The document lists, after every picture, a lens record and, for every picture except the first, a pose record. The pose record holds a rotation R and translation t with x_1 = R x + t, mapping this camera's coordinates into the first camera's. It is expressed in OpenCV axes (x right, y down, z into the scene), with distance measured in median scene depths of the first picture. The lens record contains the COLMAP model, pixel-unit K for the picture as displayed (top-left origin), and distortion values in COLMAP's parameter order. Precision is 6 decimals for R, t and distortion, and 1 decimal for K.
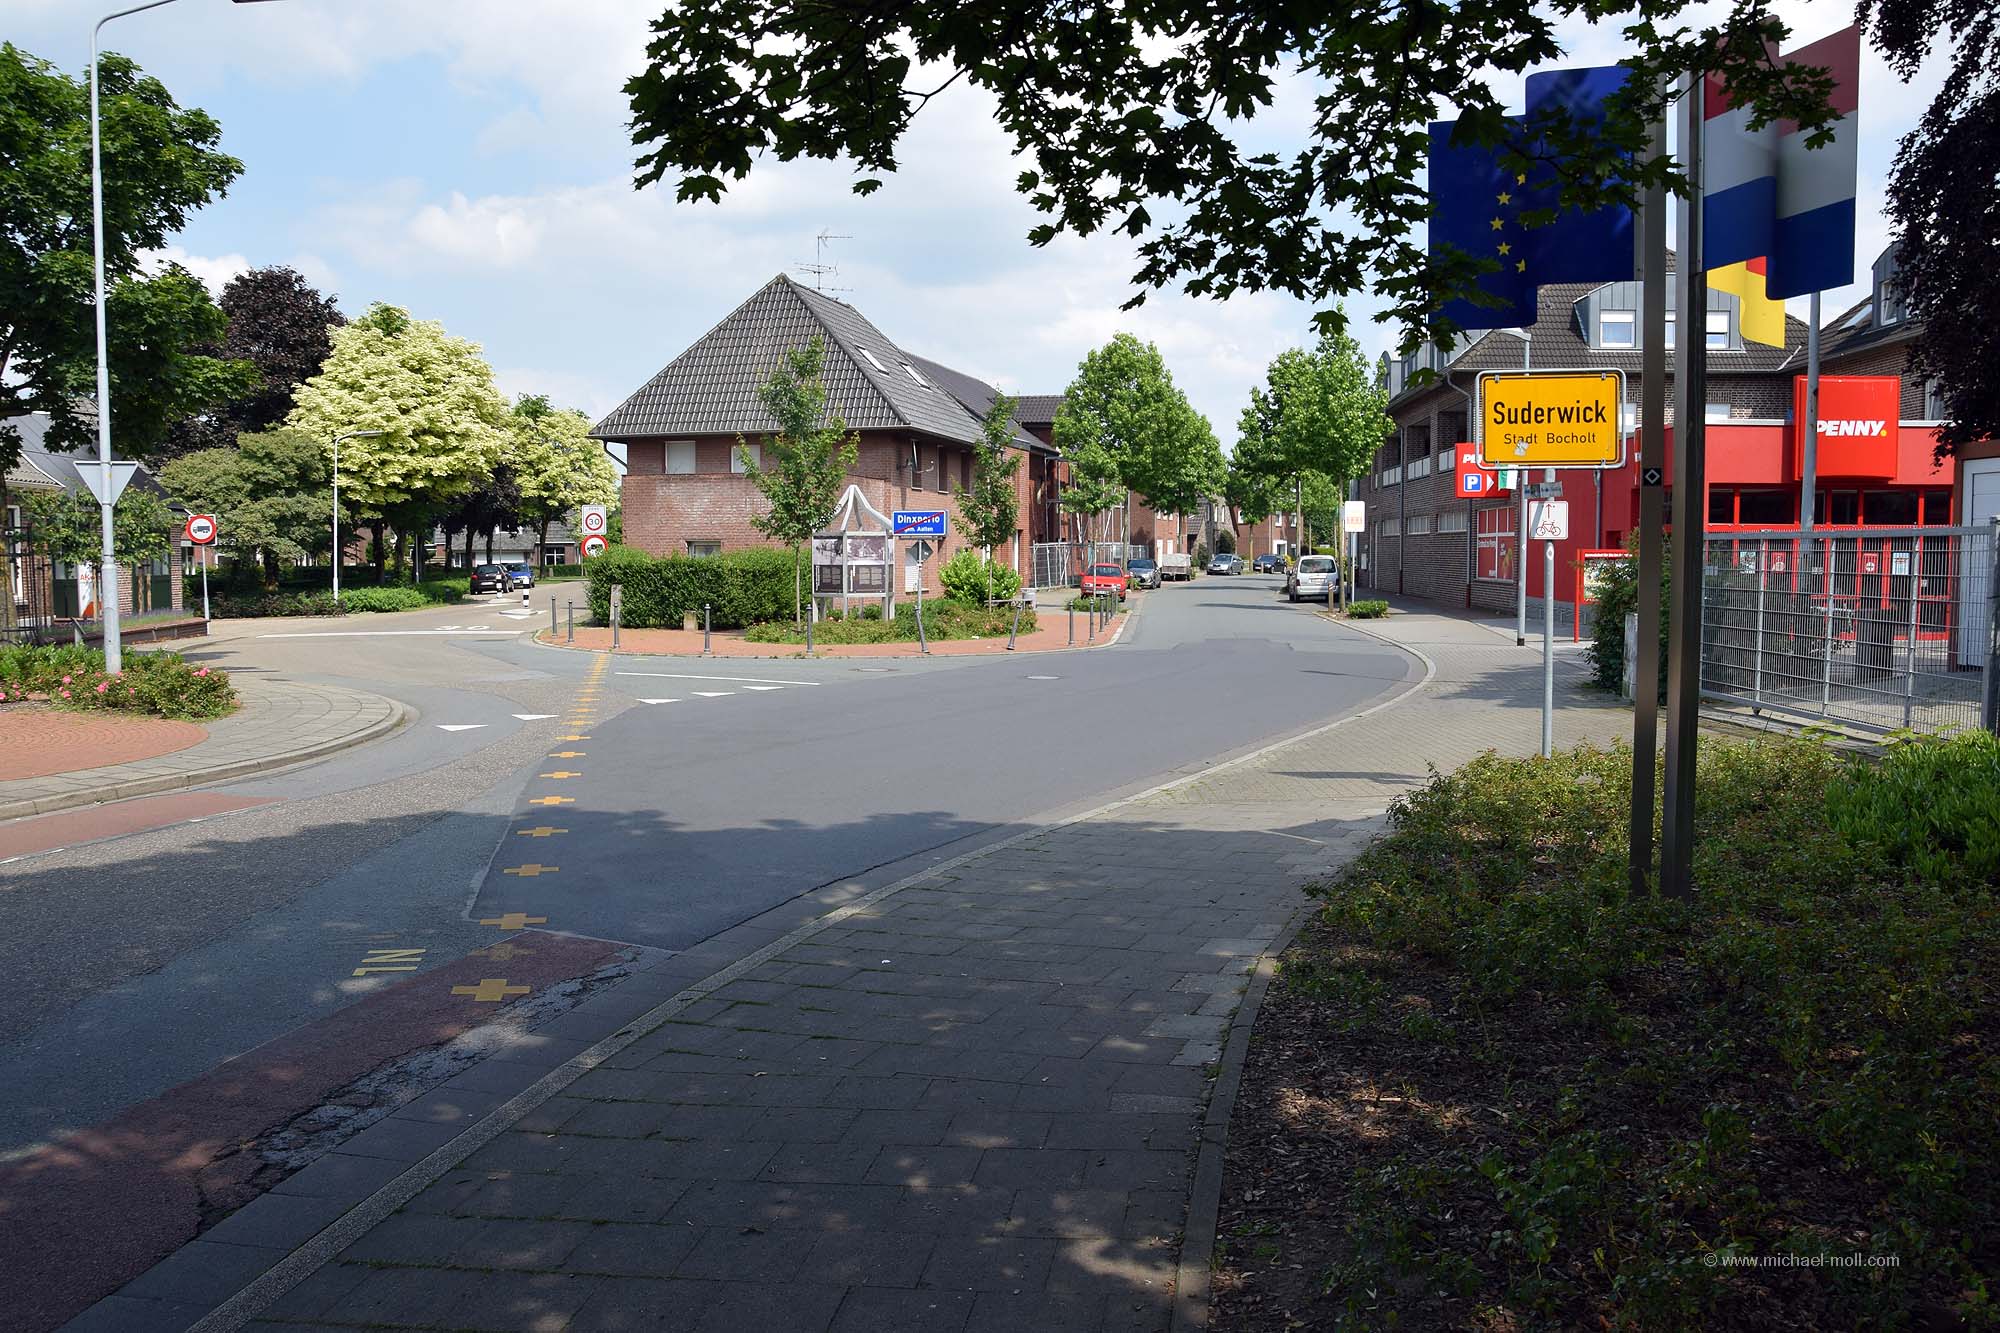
lens RADIAL K [[1615.2, 0, 1000.0], [0, 1615.2, 666.5], [0, 0, 1]] dist [-0.182862, 0.145480]
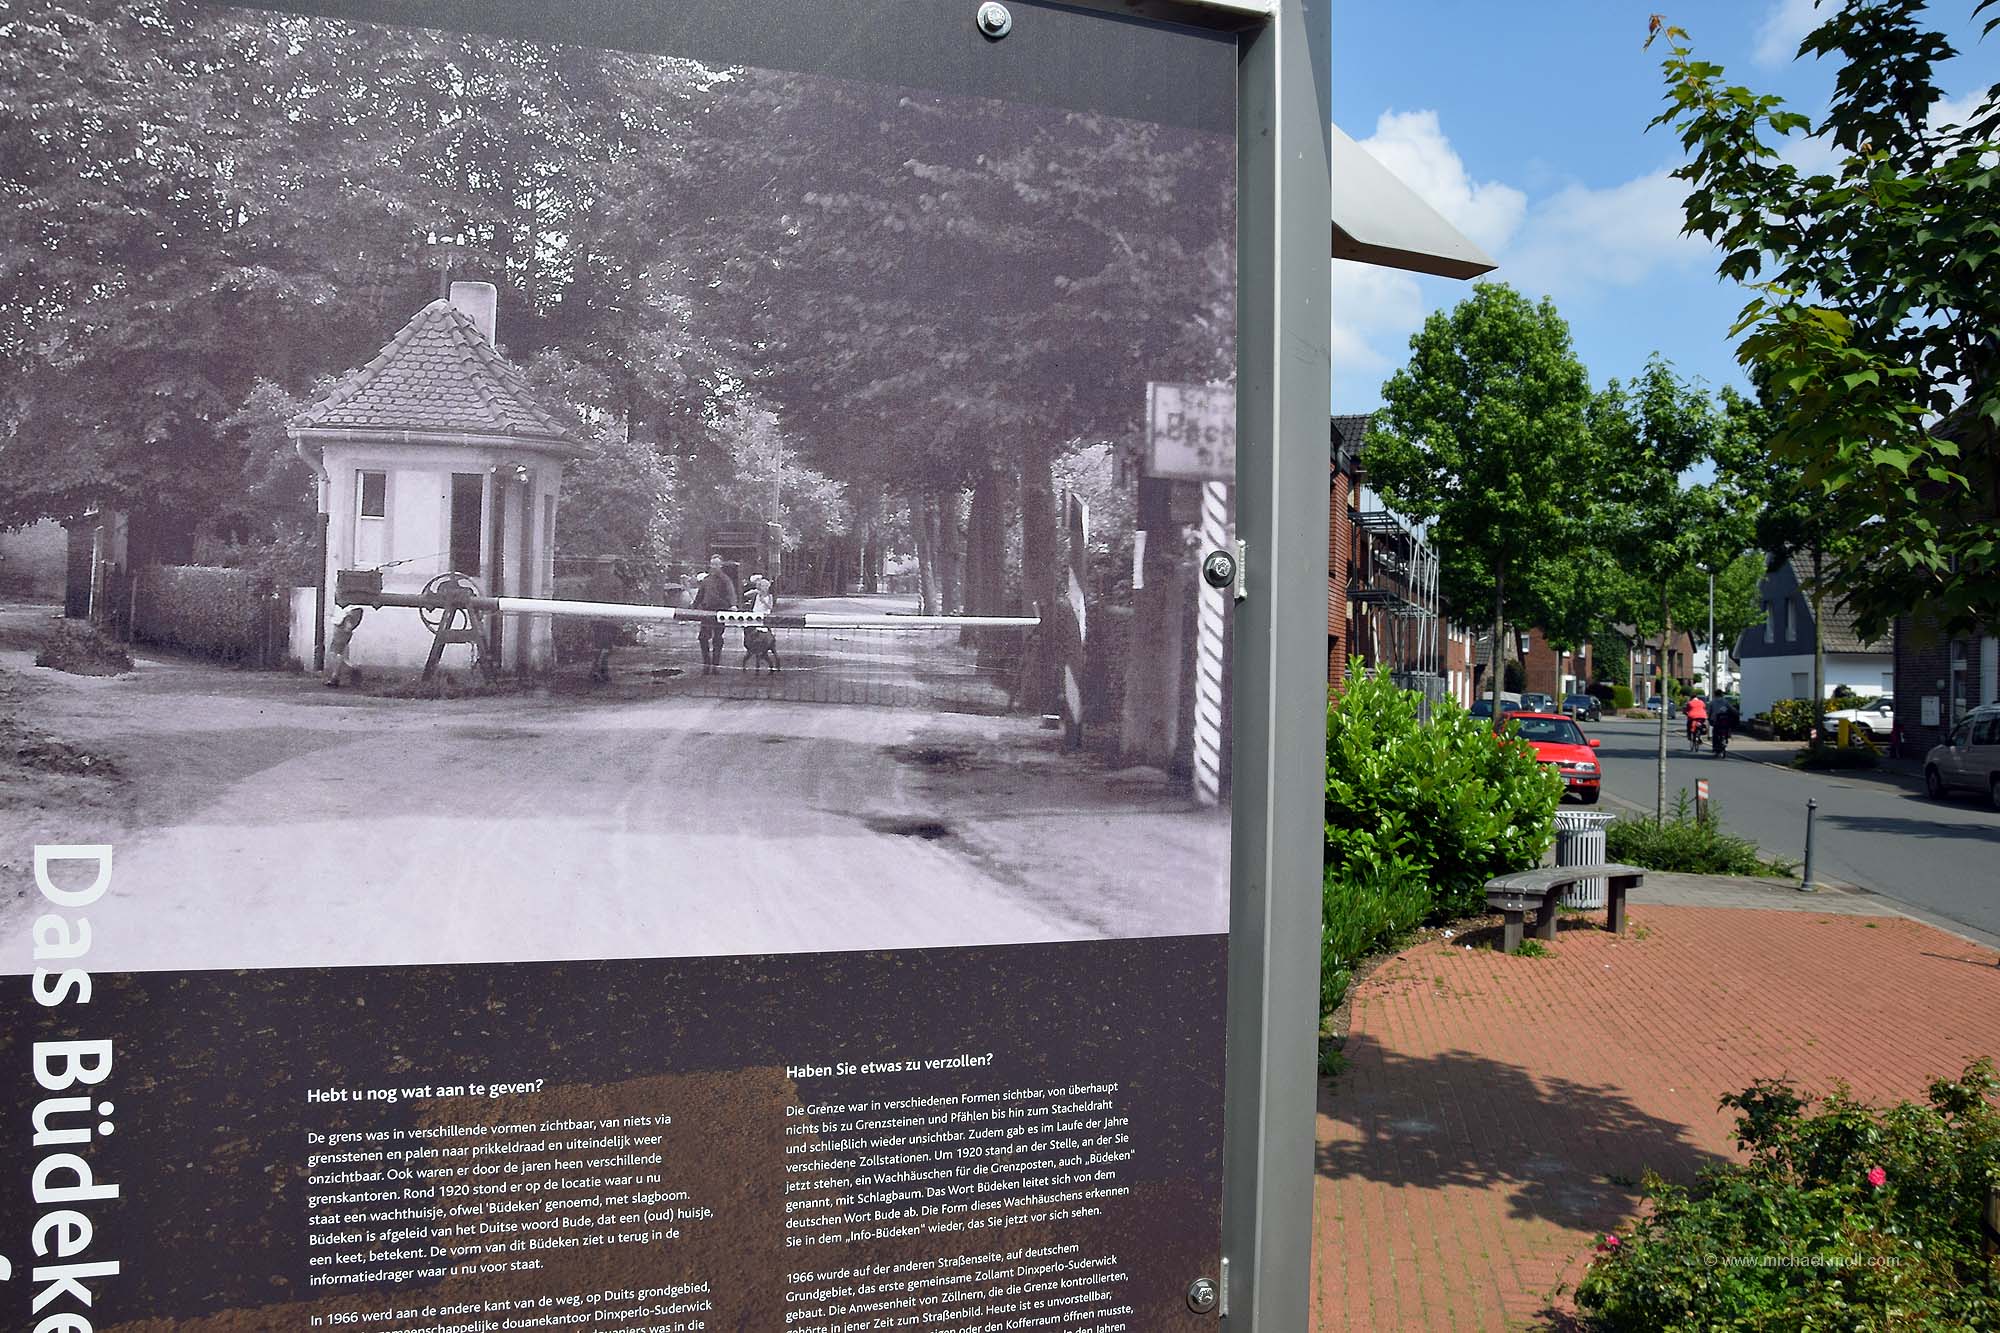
lens RADIAL K [[1615.2, 0, 1000.0], [0, 1615.2, 666.5], [0, 0, 1]] dist [-0.182862, 0.145480]
pose [[0.995275, 0.016950, -0.095610, -0.049591], [-0.024781, 0.996379, -0.081327, -0.044628], [0.093885, 0.083312, 0.992091, 0.657096]]
